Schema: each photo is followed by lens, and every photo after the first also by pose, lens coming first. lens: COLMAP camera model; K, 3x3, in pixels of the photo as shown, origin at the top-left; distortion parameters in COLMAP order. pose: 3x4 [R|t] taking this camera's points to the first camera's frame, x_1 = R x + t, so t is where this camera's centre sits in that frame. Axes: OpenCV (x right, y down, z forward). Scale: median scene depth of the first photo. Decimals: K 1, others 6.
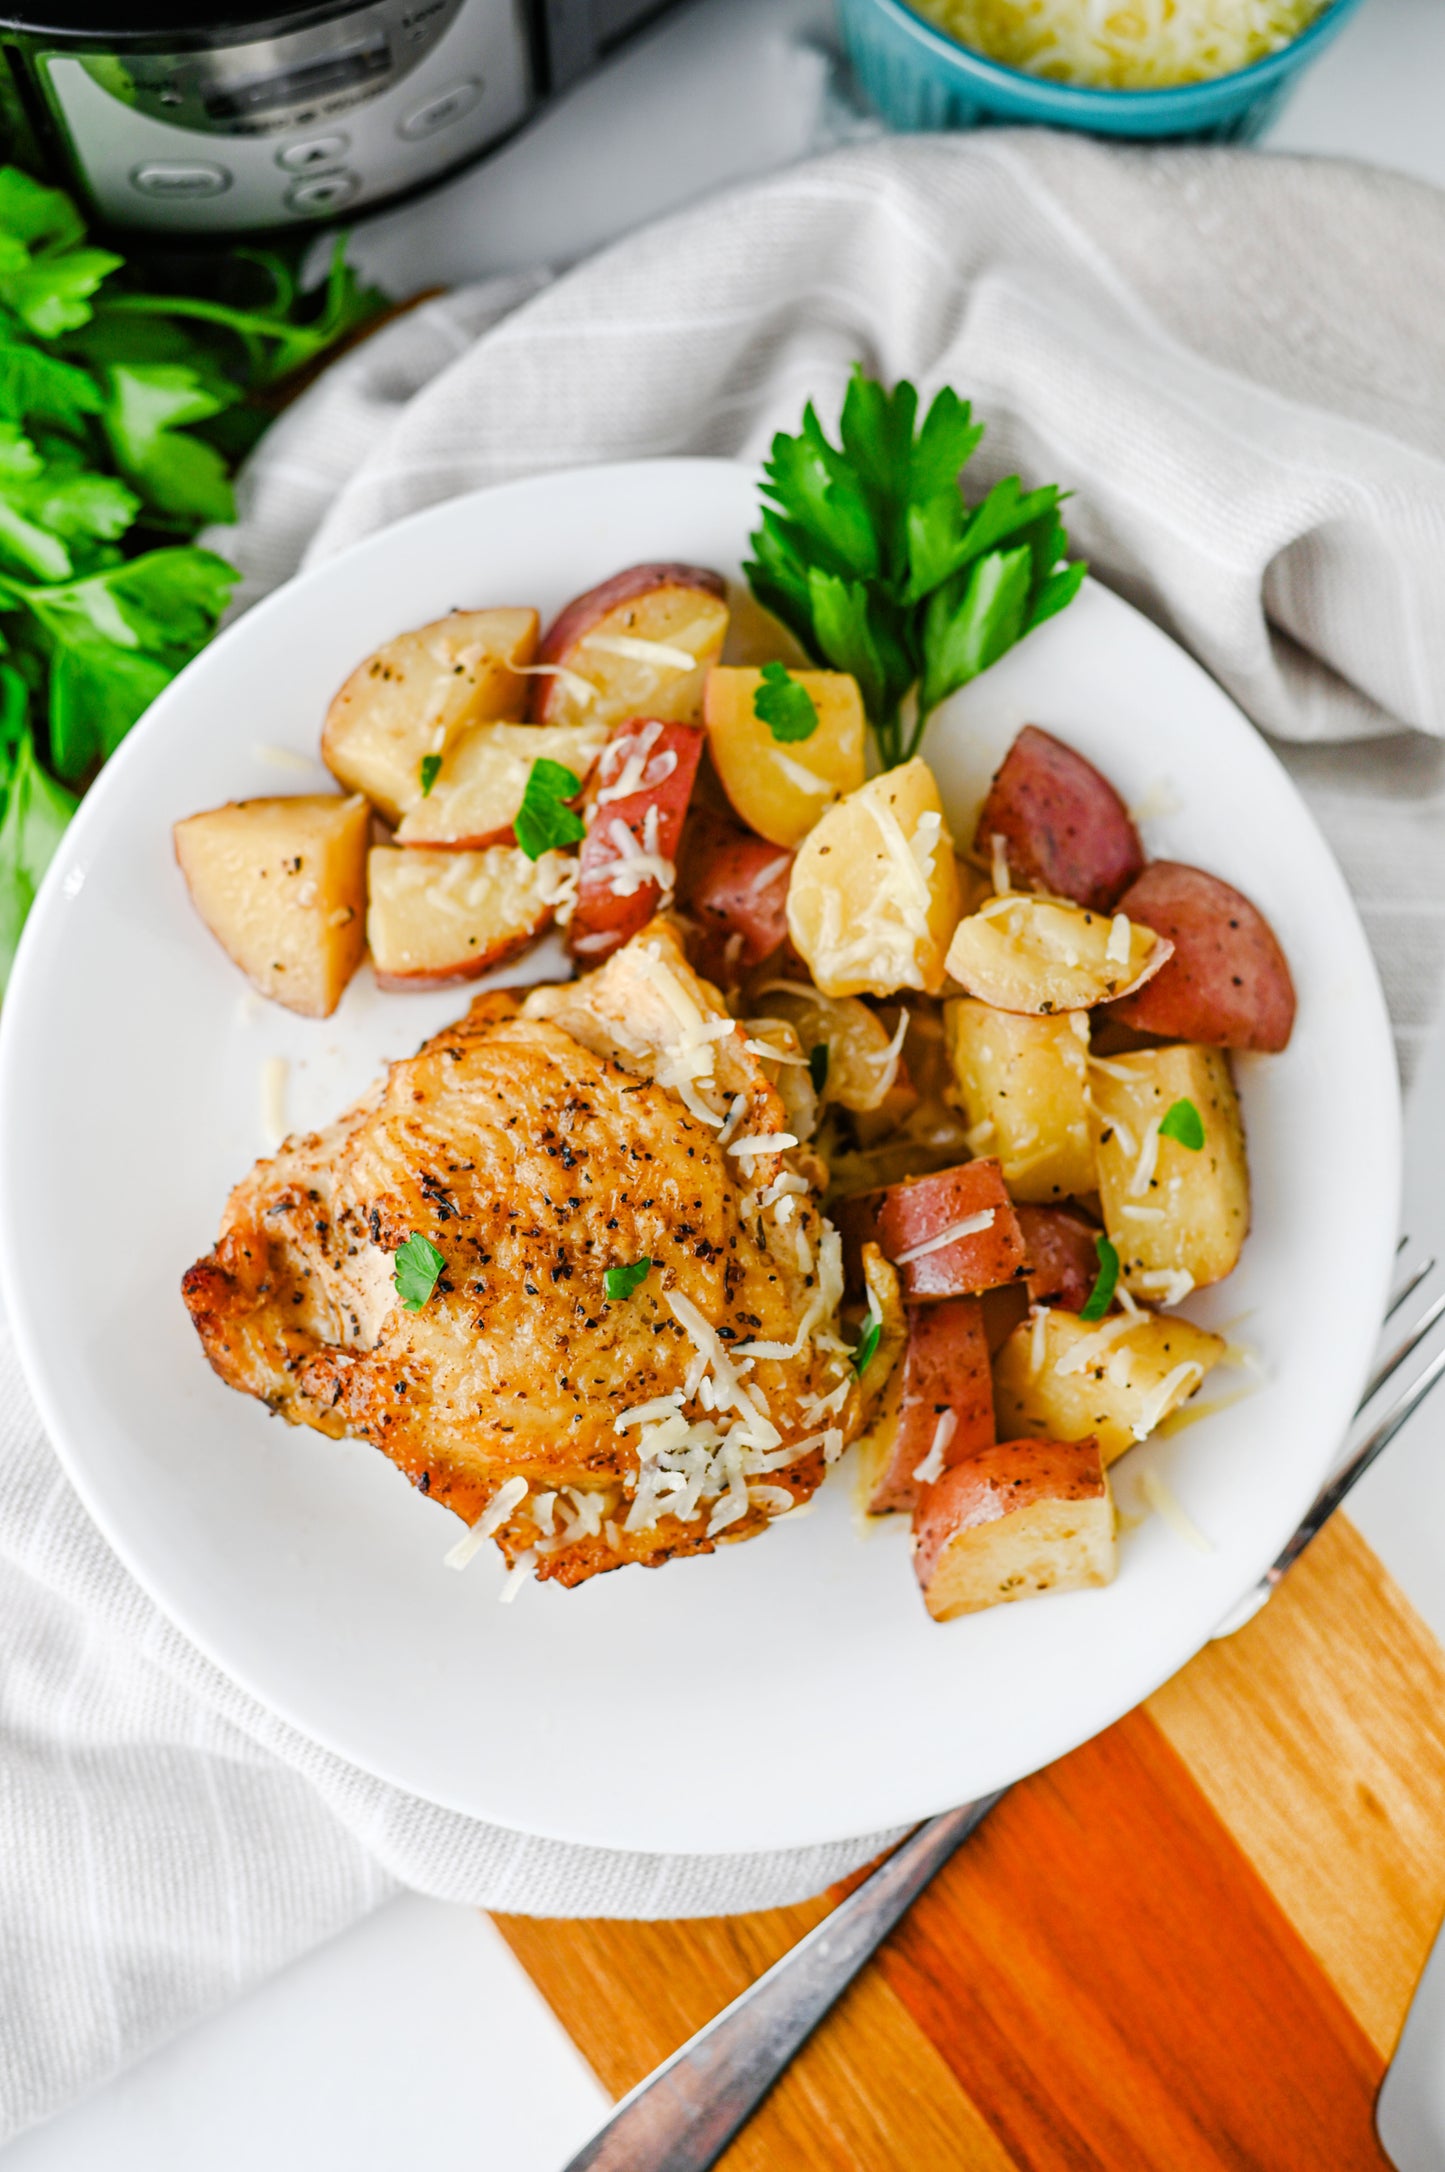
lens RADIAL K [[3481.4, 0, 722.5], [0, 3481.4, 1086.0], [0, 0, 1]] dist [-0.155169, 0.067864]
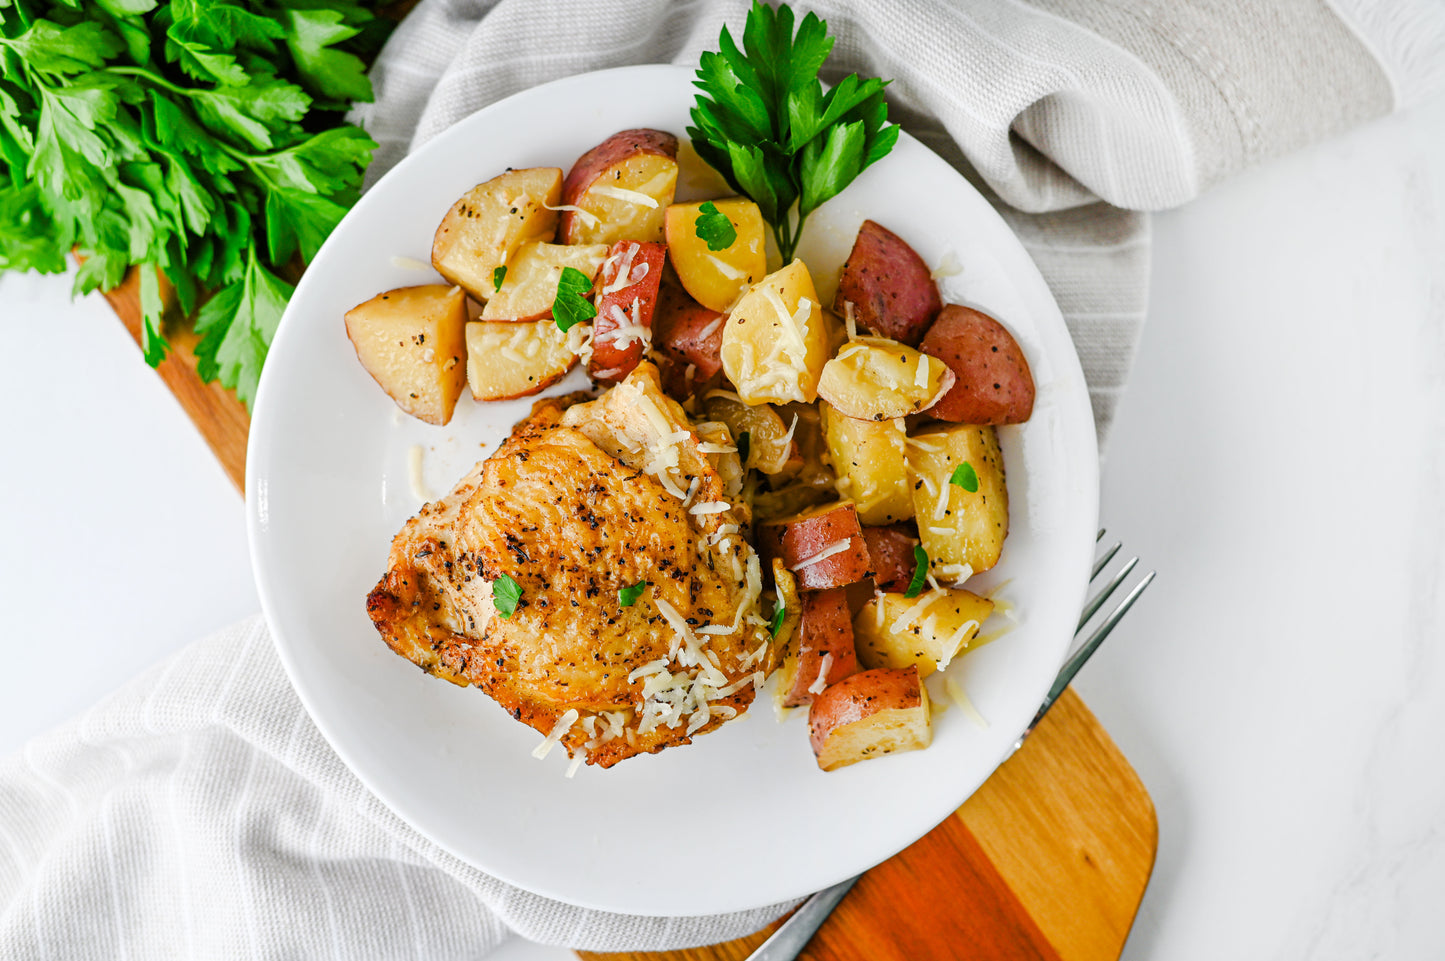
lens RADIAL K [[2278.4, 0, 722.5], [0, 2278.4, 480.5], [0, 0, 1]] dist [-0.130241, -0.043949]
pose [[0.999264, -0.036833, -0.010754, 0.029565], [0.038067, 0.986807, 0.157364, -0.165919], [0.004816, -0.157657, 0.987482, -0.073091]]
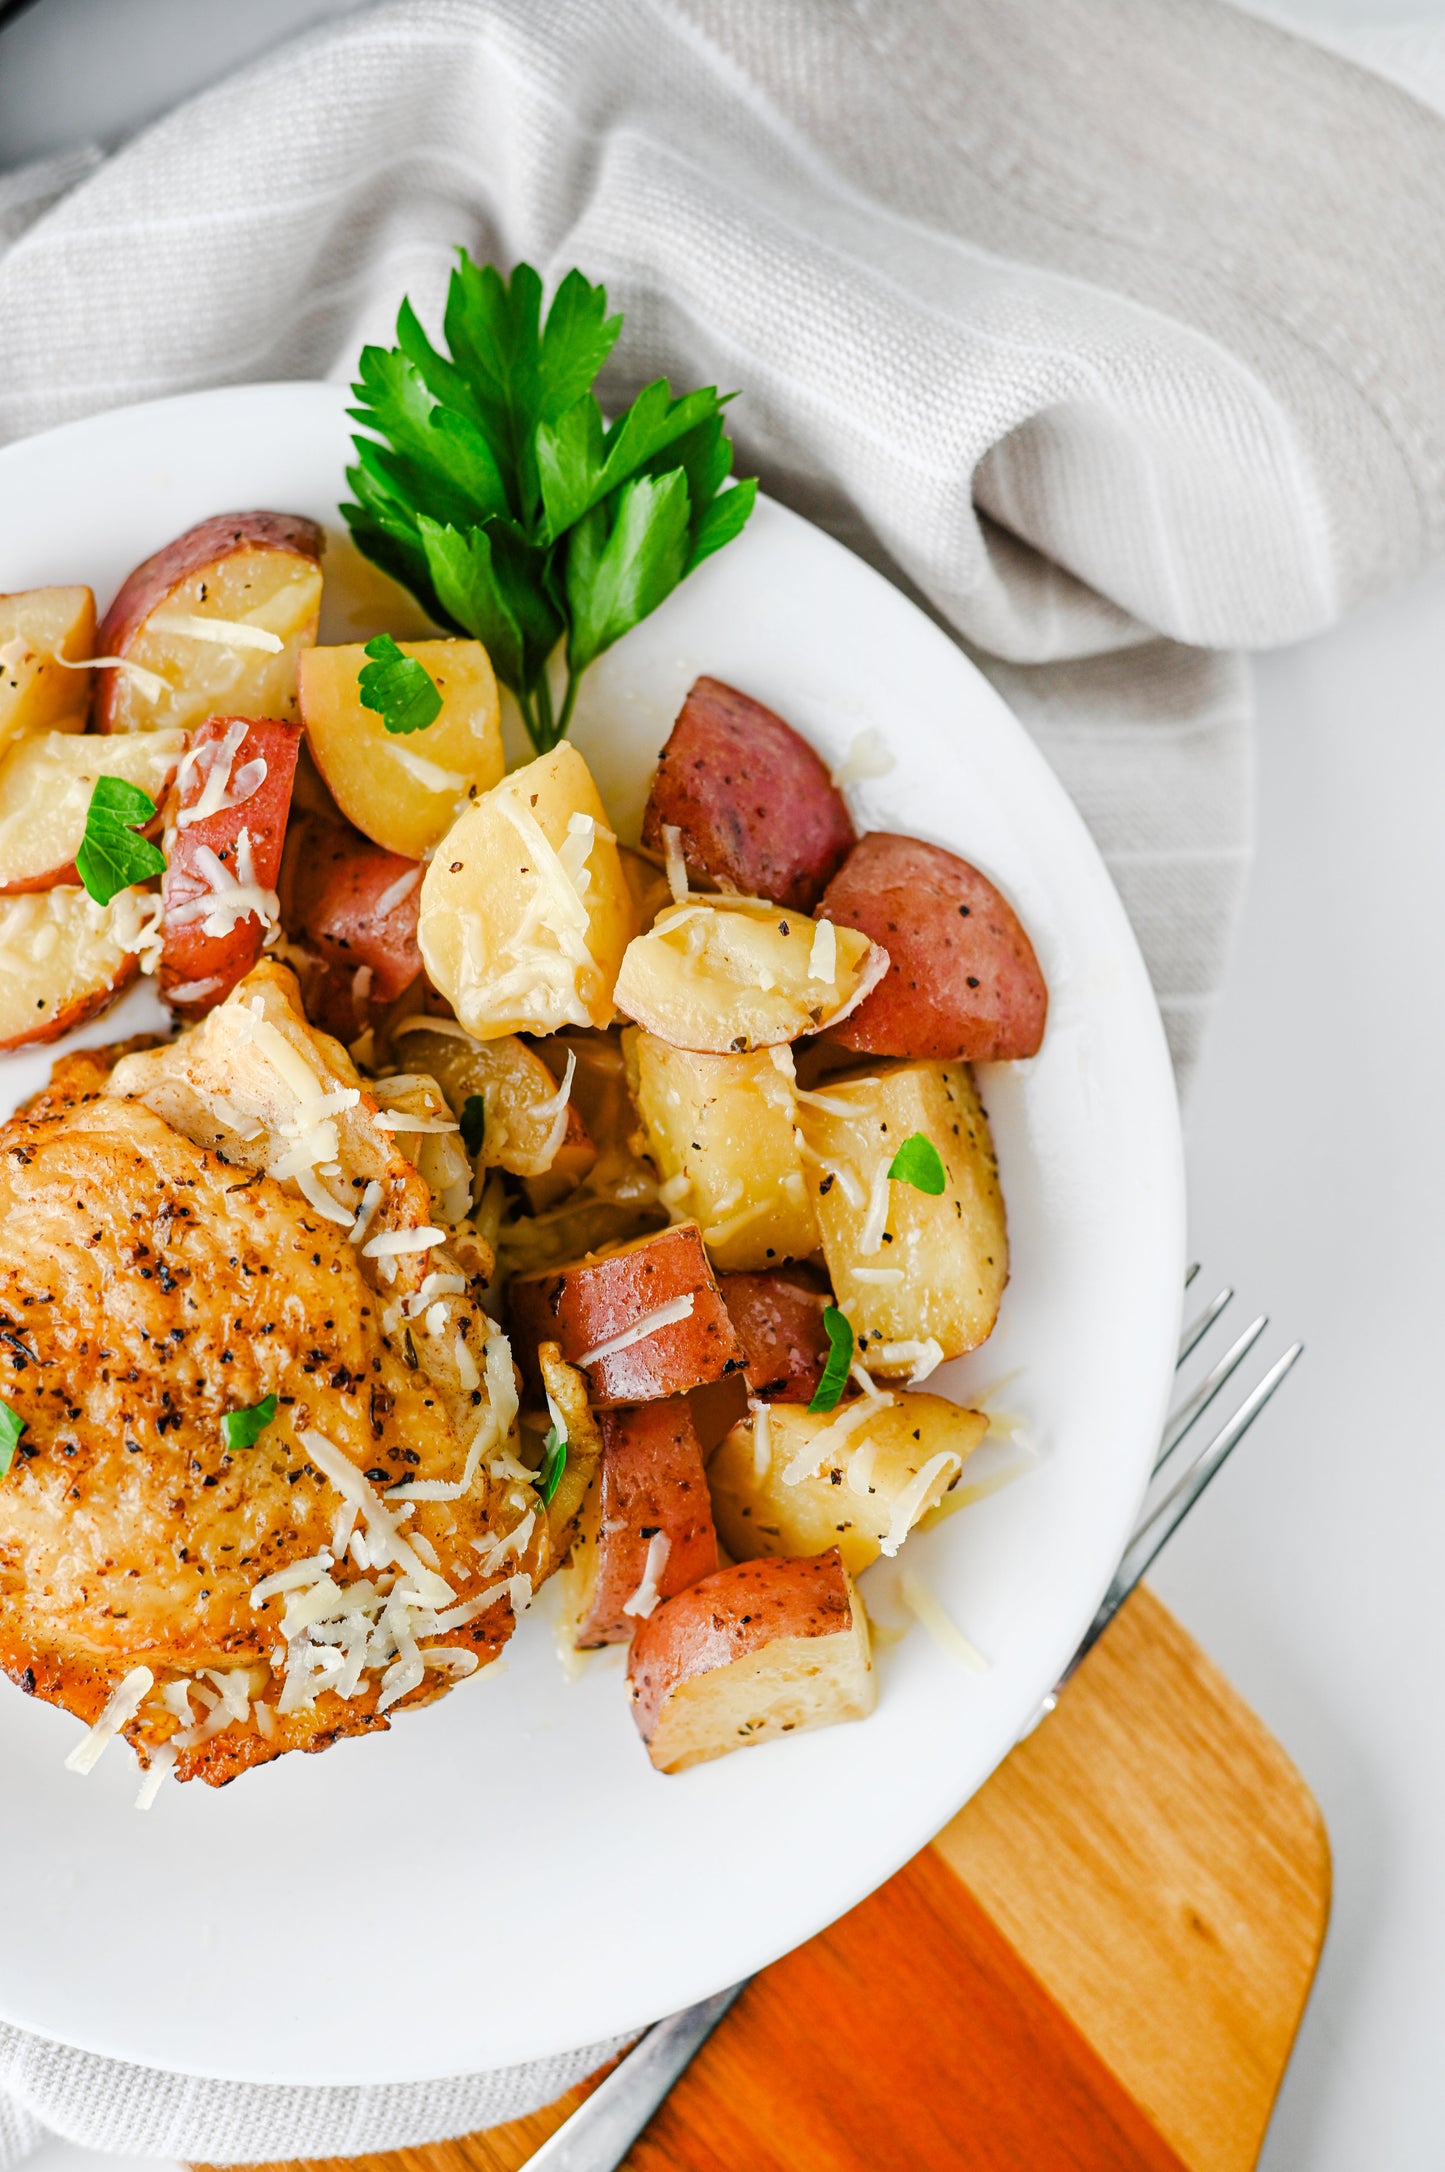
lens RADIAL K [[3481.4, 0, 722.5], [0, 3481.4, 1086.0], [0, 0, 1]] dist [-0.155169, 0.067864]
pose [[0.995842, -0.076969, 0.048737, 0.048604], [0.073014, 0.994252, 0.078304, -0.077356], [-0.054484, -0.074420, 0.995738, 0.184341]]
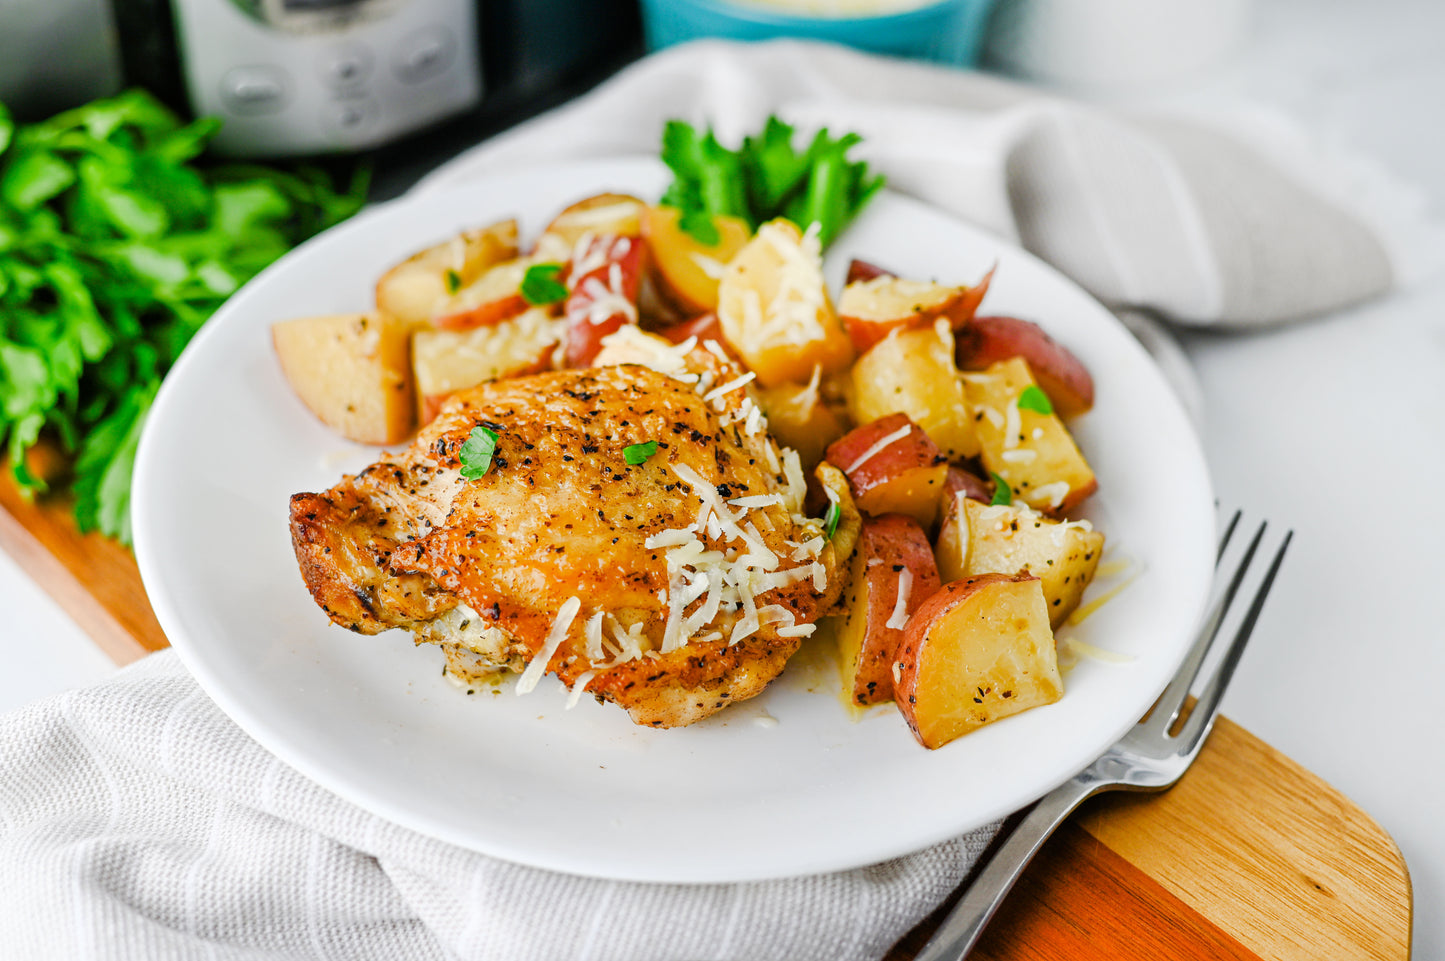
lens RADIAL K [[2316.1, 0, 731.2], [0, 2316.1, 456.5], [0, 0, 1]] dist [-0.155169, 0.067864]
pose [[0.988661, -0.089894, 0.120285, -0.095460], [0.145622, 0.769479, -0.621849, 0.581659], [-0.036656, 0.632314, 0.773844, 0.330003]]
